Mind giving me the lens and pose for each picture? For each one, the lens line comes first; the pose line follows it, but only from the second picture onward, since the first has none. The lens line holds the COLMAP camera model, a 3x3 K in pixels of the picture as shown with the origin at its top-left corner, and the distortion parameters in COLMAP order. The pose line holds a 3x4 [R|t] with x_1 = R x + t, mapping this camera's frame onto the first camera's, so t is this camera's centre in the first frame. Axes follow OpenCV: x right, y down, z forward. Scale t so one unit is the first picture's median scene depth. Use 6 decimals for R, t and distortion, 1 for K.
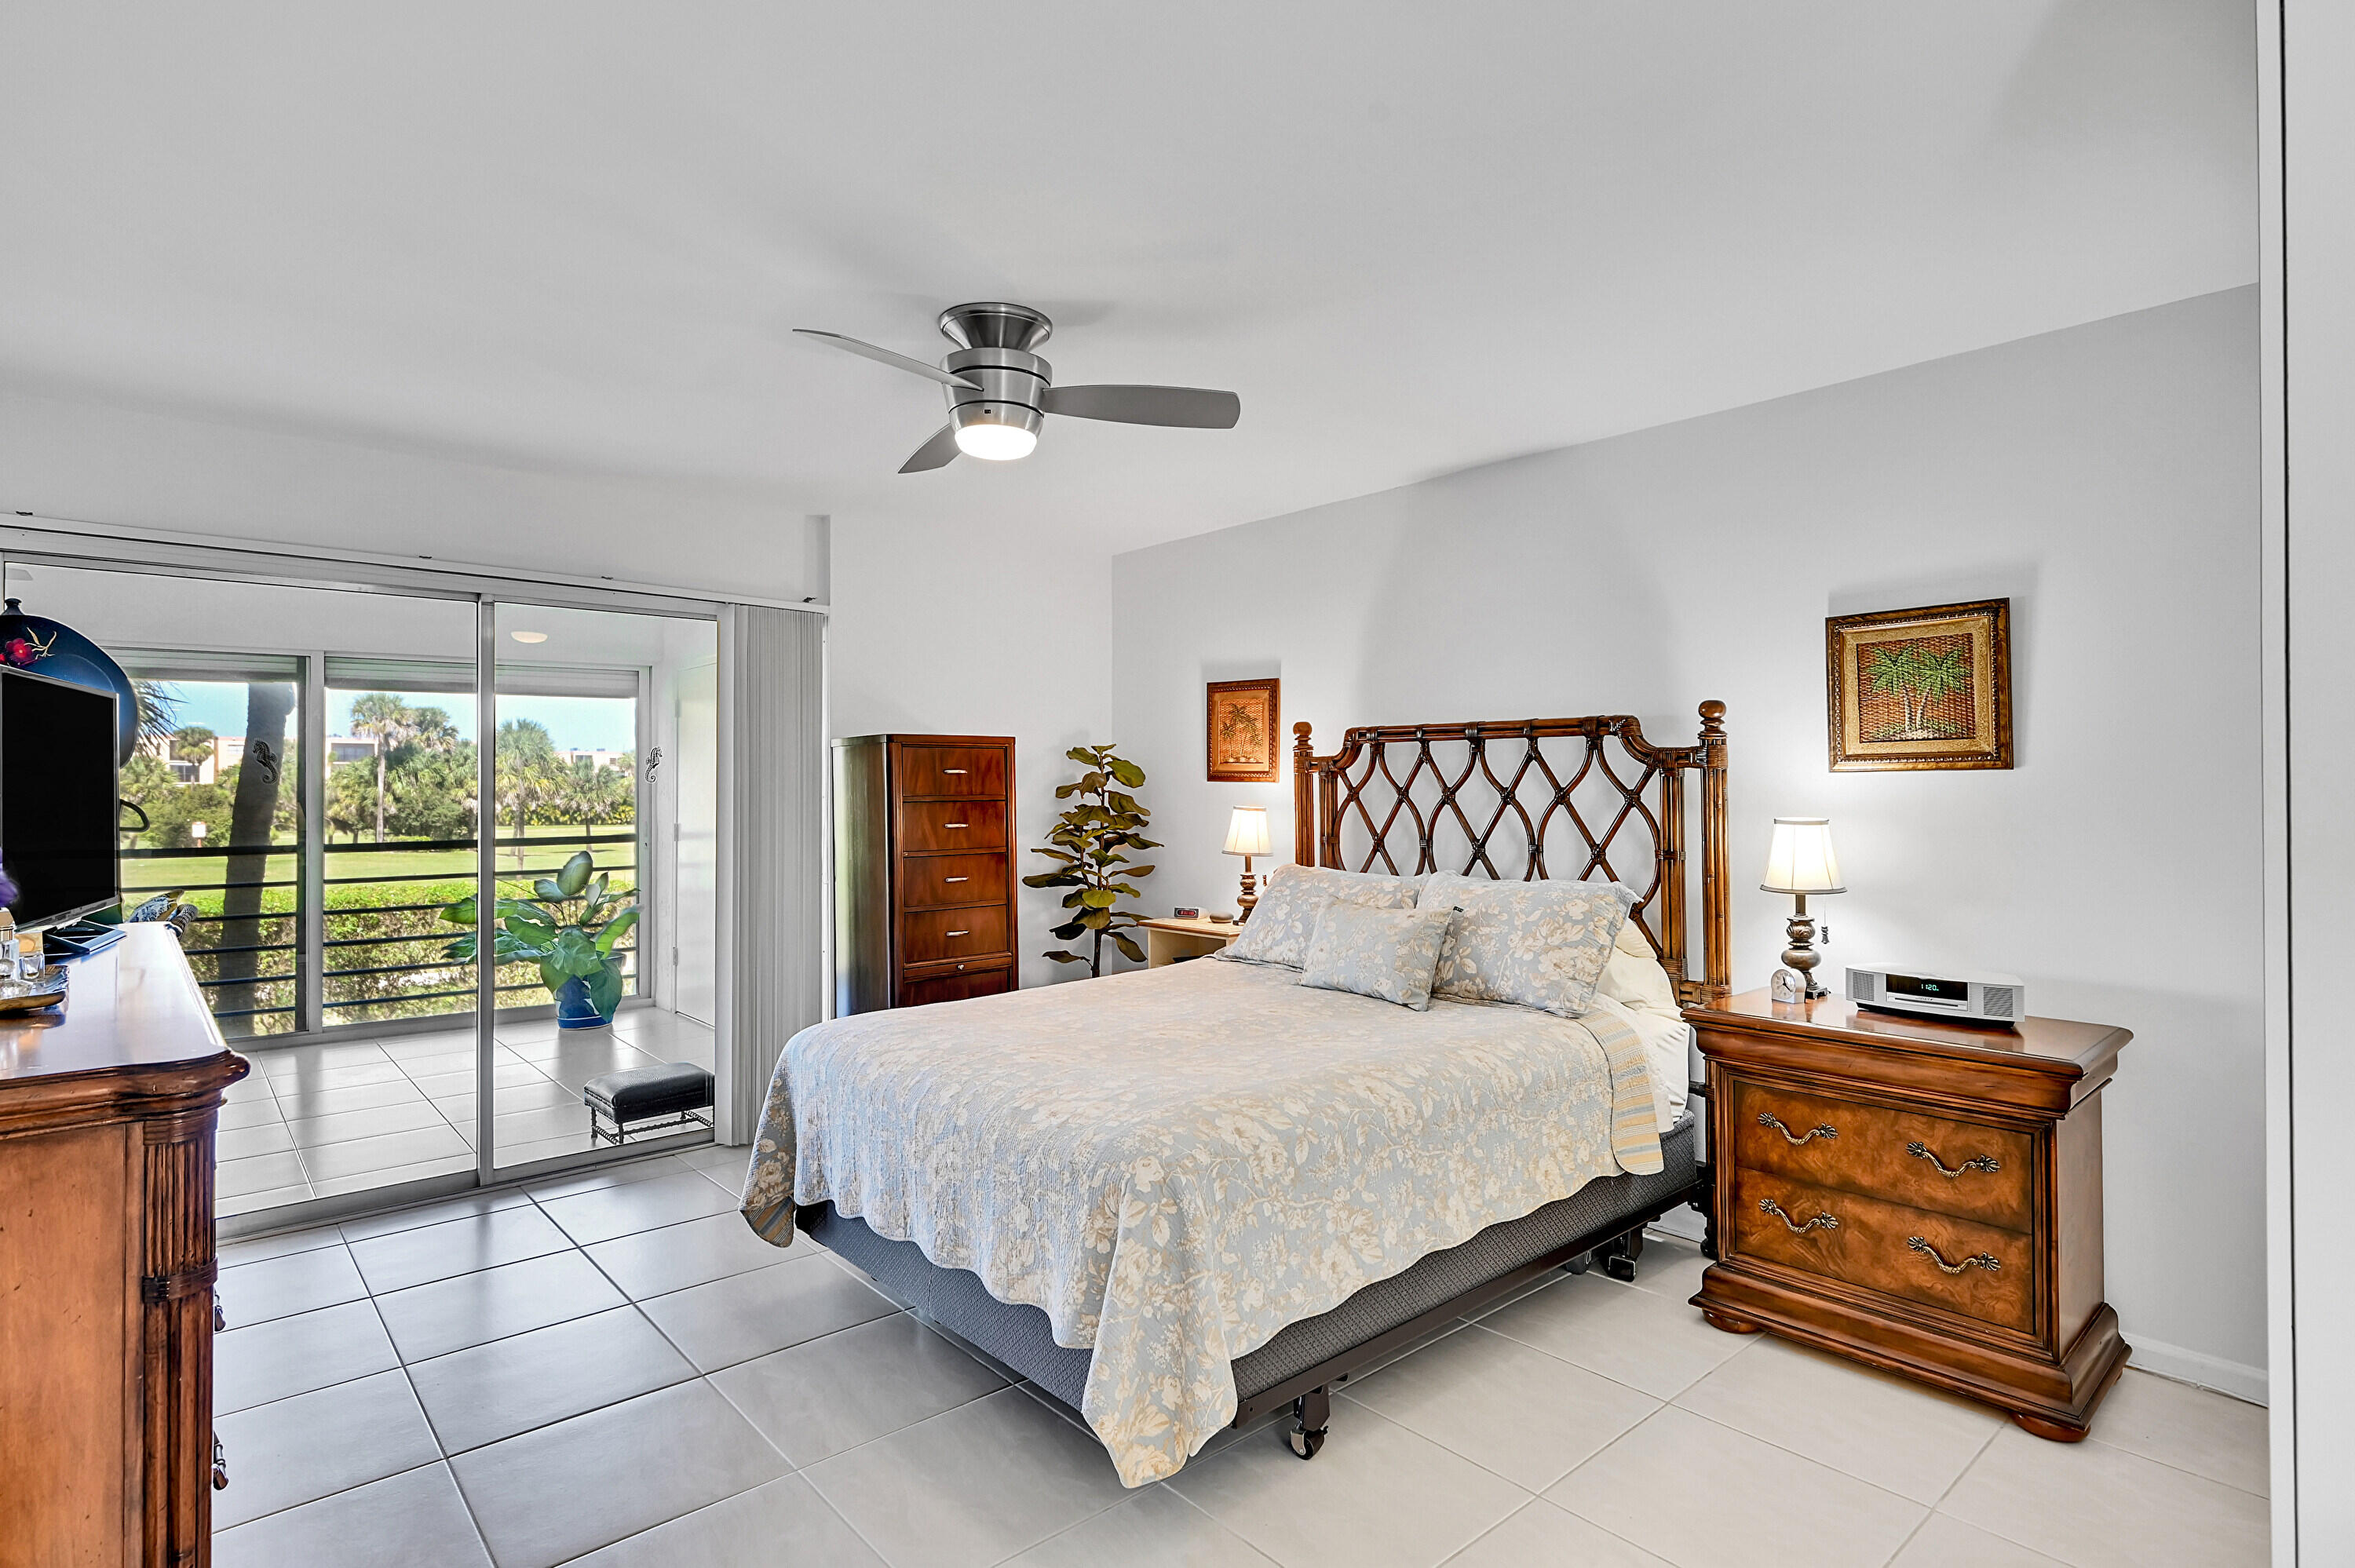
lens RADIAL K [[1179.0, 0, 1192.9], [0, 1179.0, 783.0], [0, 0, 1]] dist [0.003349, -0.000273]
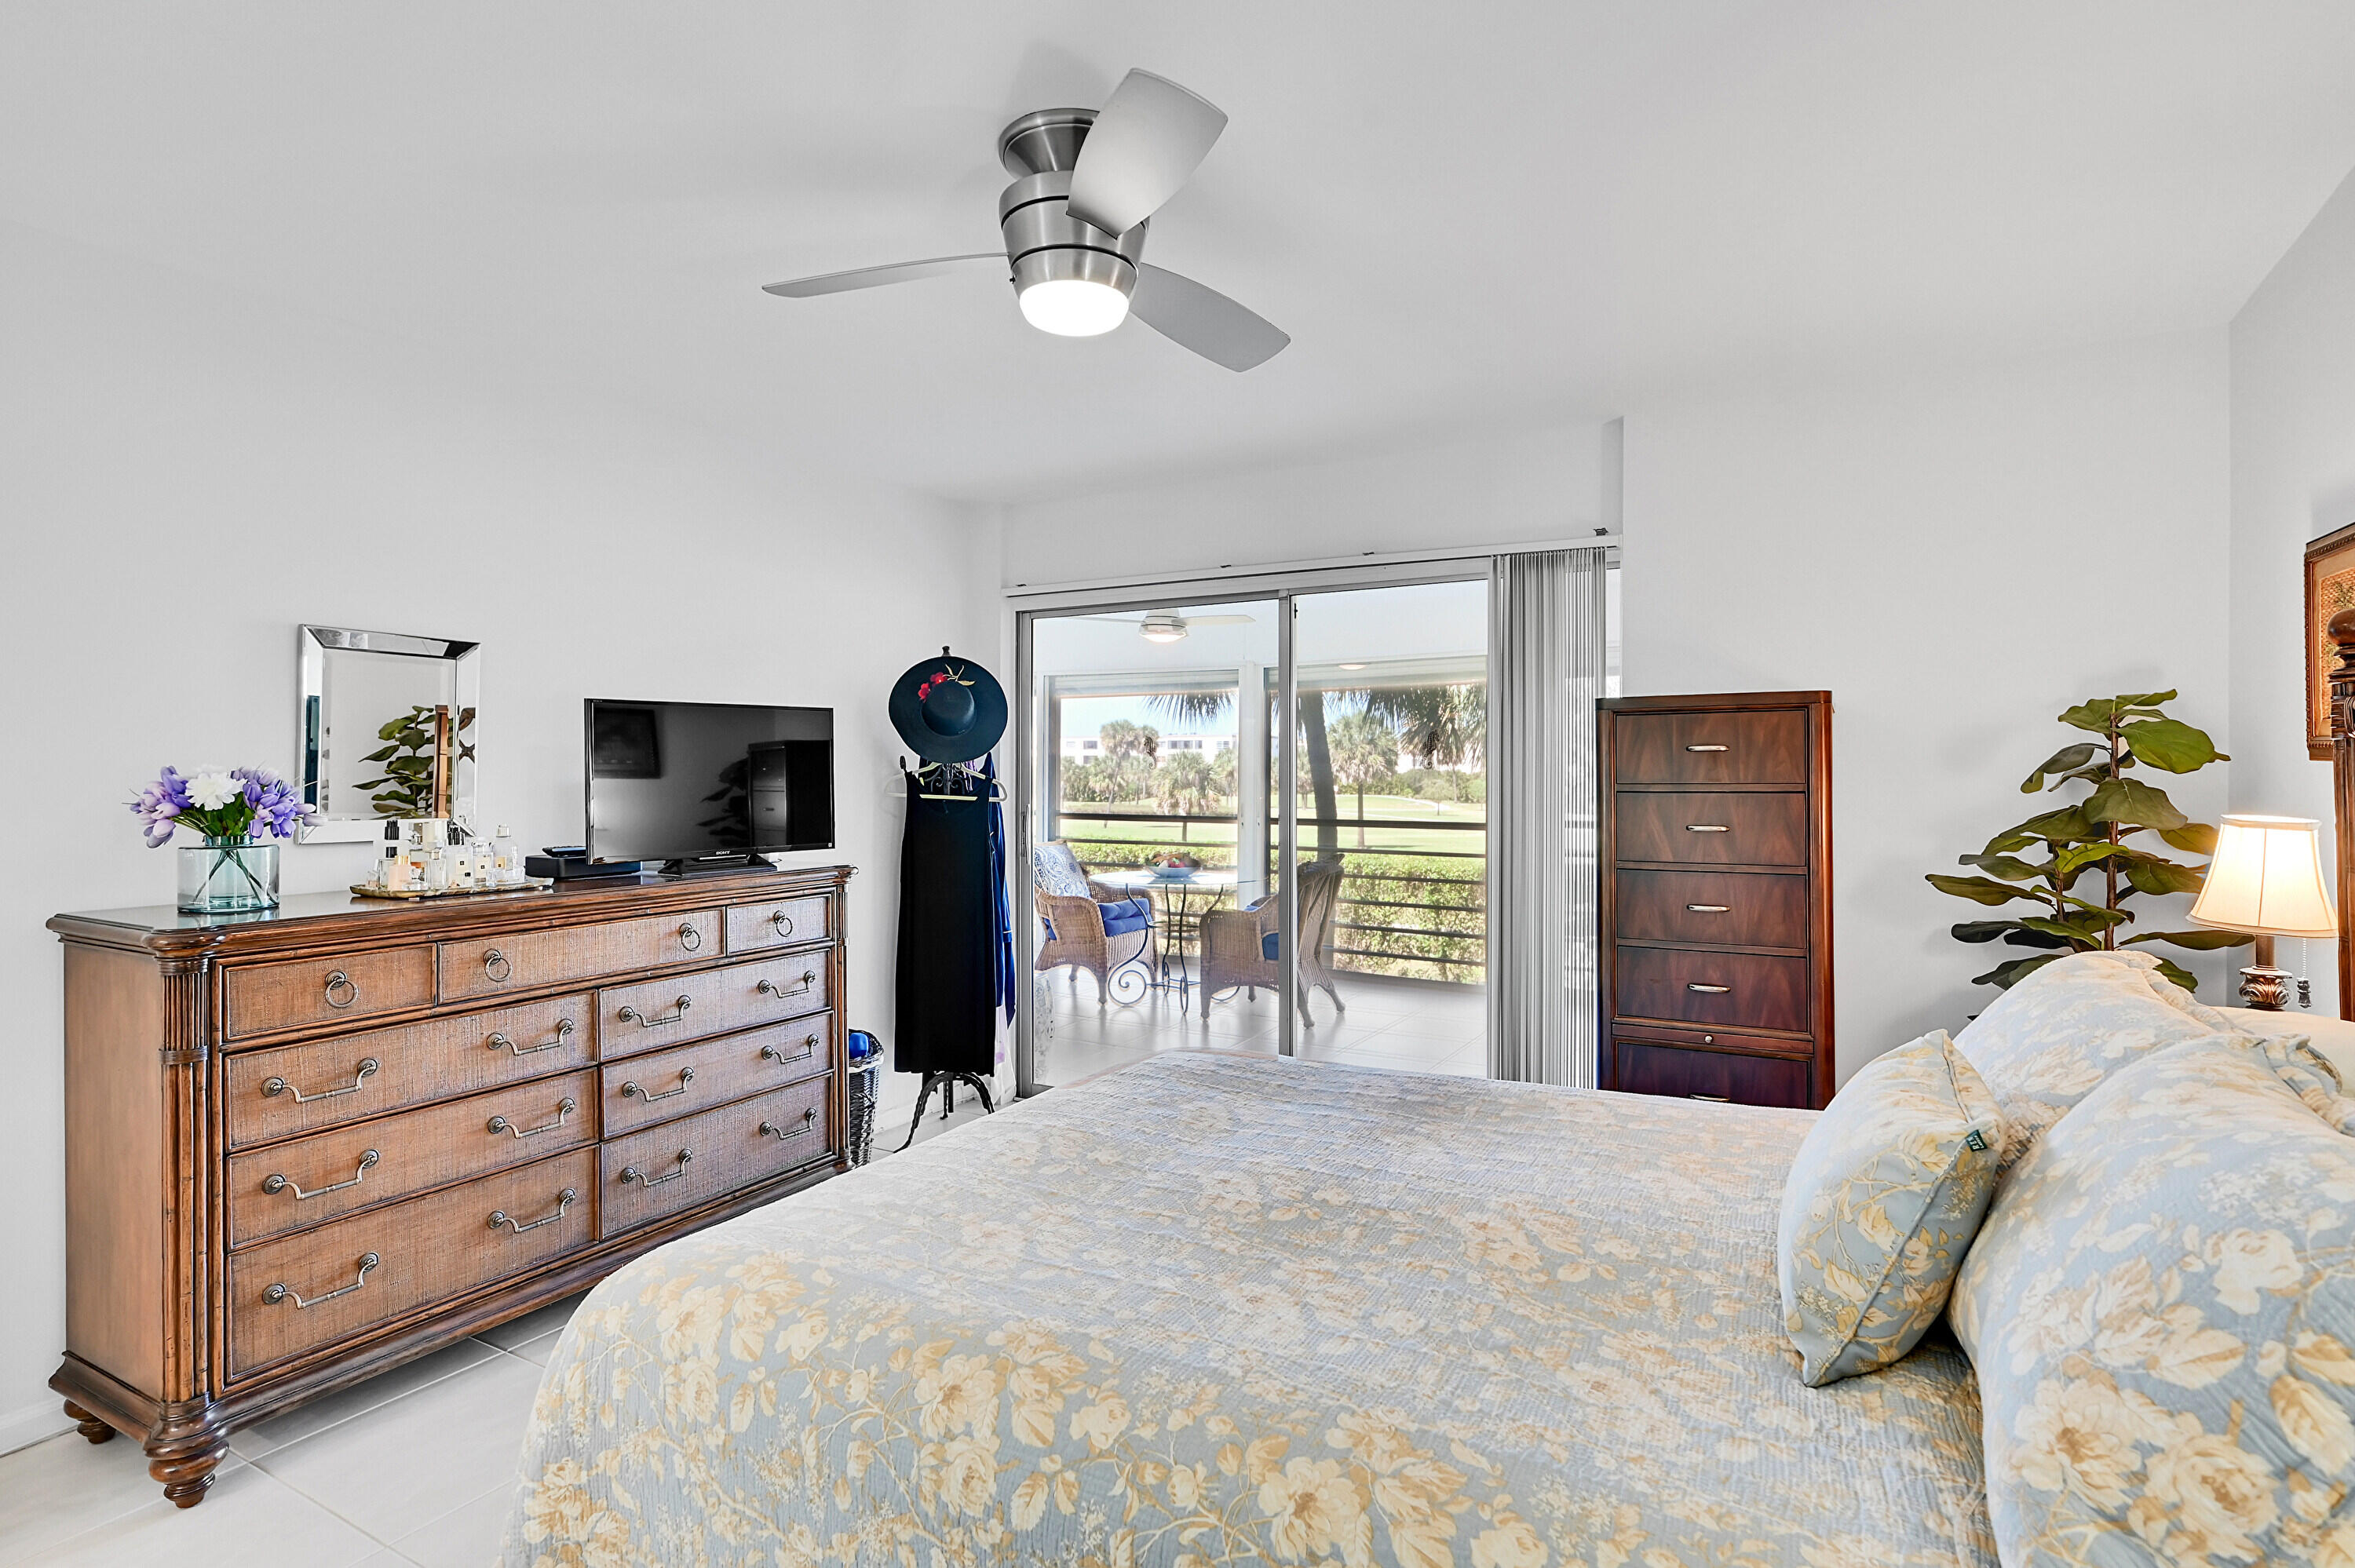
lens RADIAL K [[1179.0, 0, 1185.4], [0, 1179.0, 783.3], [0, 0, 1]] dist [0.003349, -0.000273]
pose [[0.328349, 0.012060, -0.944480, 0.381505], [-0.000222, 0.999919, 0.012690, 0.001965], [0.944557, -0.003957, 0.328325, 0.559133]]
